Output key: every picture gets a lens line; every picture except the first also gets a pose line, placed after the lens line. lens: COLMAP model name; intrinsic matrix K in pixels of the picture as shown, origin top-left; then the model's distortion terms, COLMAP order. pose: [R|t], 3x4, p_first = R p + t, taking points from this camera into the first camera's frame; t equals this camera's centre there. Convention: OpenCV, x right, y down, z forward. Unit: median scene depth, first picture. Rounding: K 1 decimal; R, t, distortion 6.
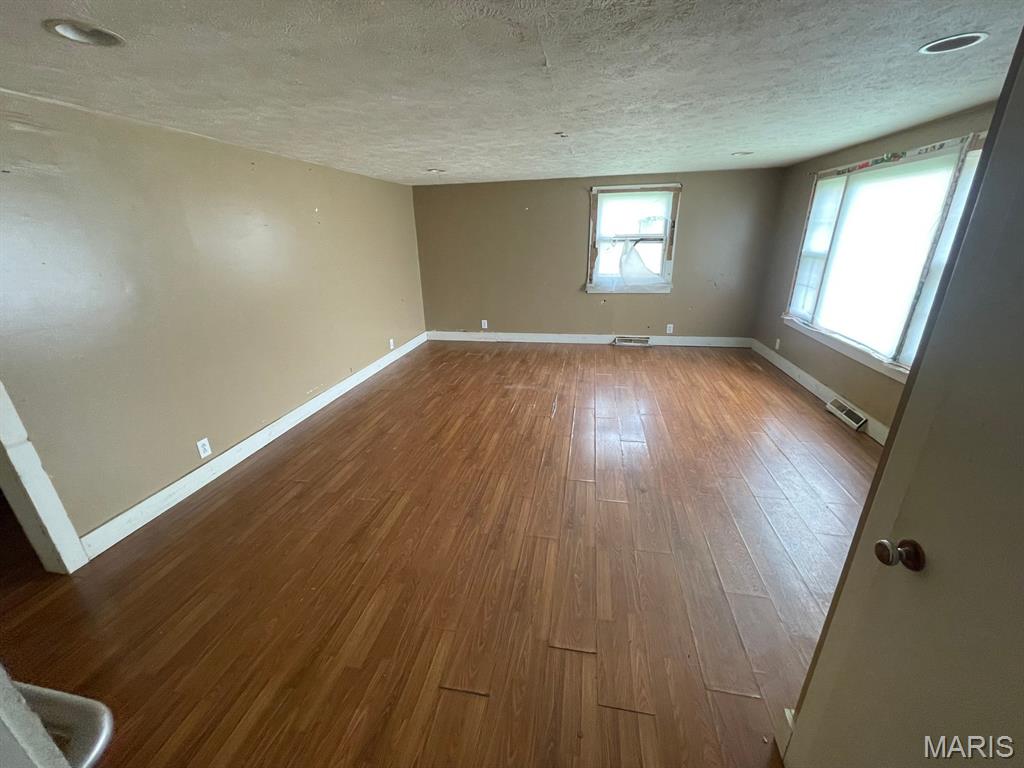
lens RADIAL K [[413.4, 0, 510.4], [0, 413.4, 388.3], [0, 0, 1]] dist [0.000883, -0.000148]
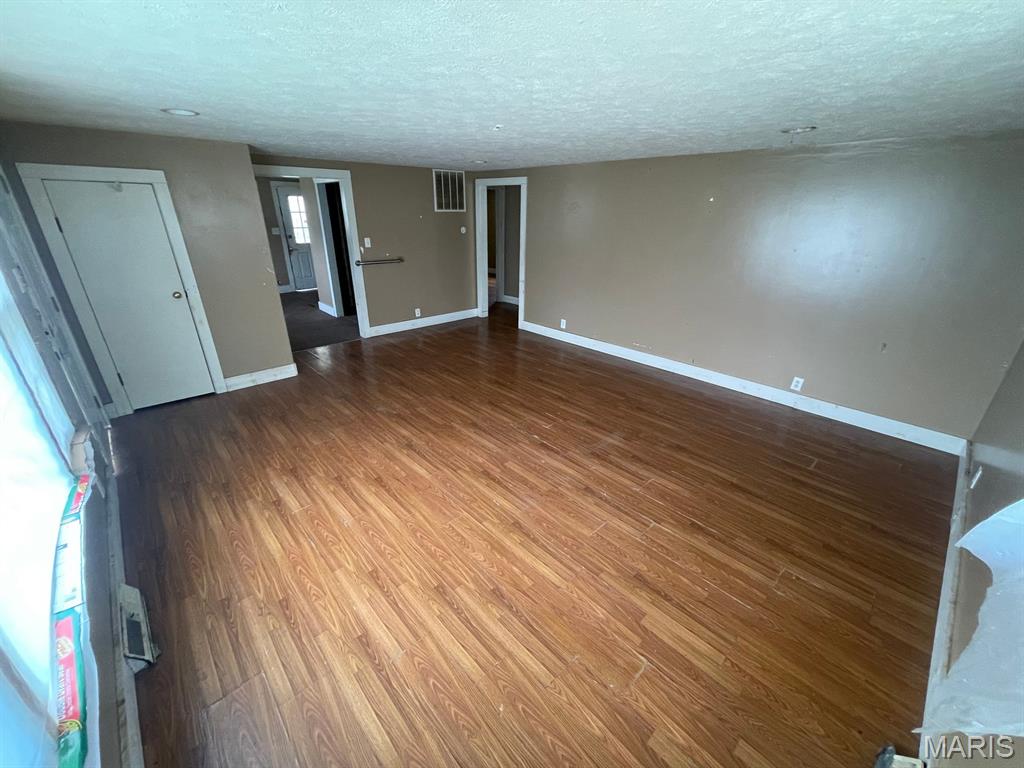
lens RADIAL K [[413.4, 0, 510.4], [0, 413.4, 388.3], [0, 0, 1]] dist [0.000883, -0.000148]
pose [[-0.590362, 0.336860, -0.733483, 0.710779], [-0.282942, 0.764709, 0.578933, -0.502136], [0.755921, 0.549314, -0.356144, 1.190026]]
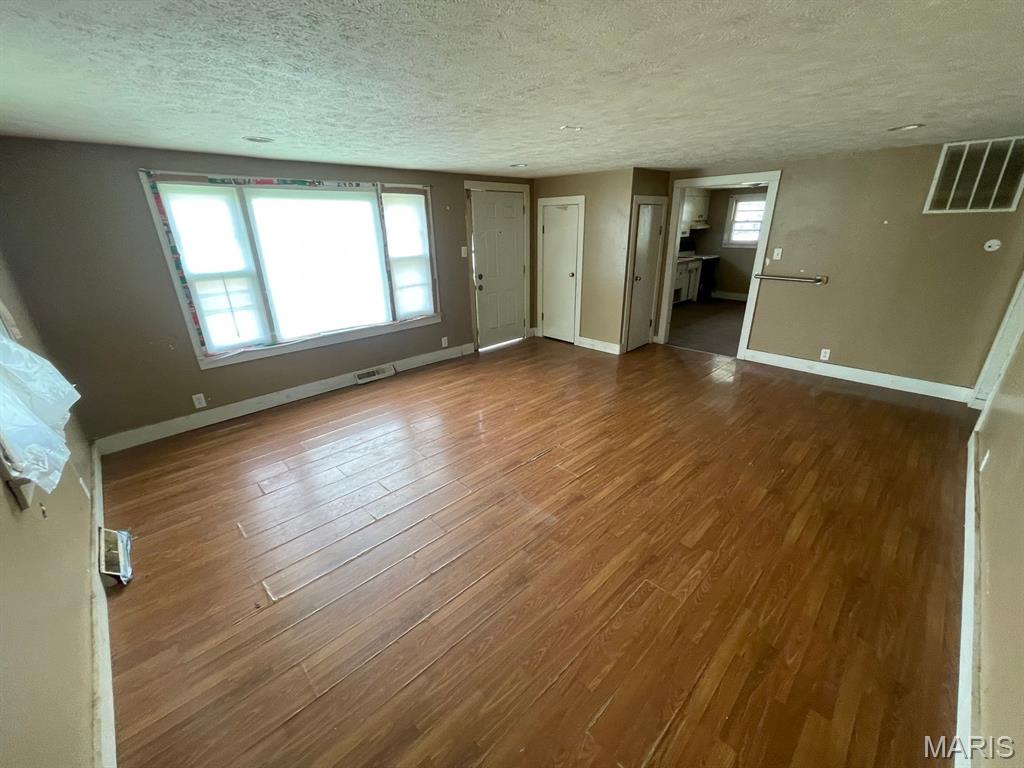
lens RADIAL K [[413.4, 0, 510.4], [0, 413.4, 388.3], [0, 0, 1]] dist [0.000883, -0.000148]
pose [[-0.815981, -0.177468, 0.550164, -0.257779], [0.240666, 0.761023, 0.602432, -0.533124], [-0.525600, 0.623978, -0.578270, 1.371781]]
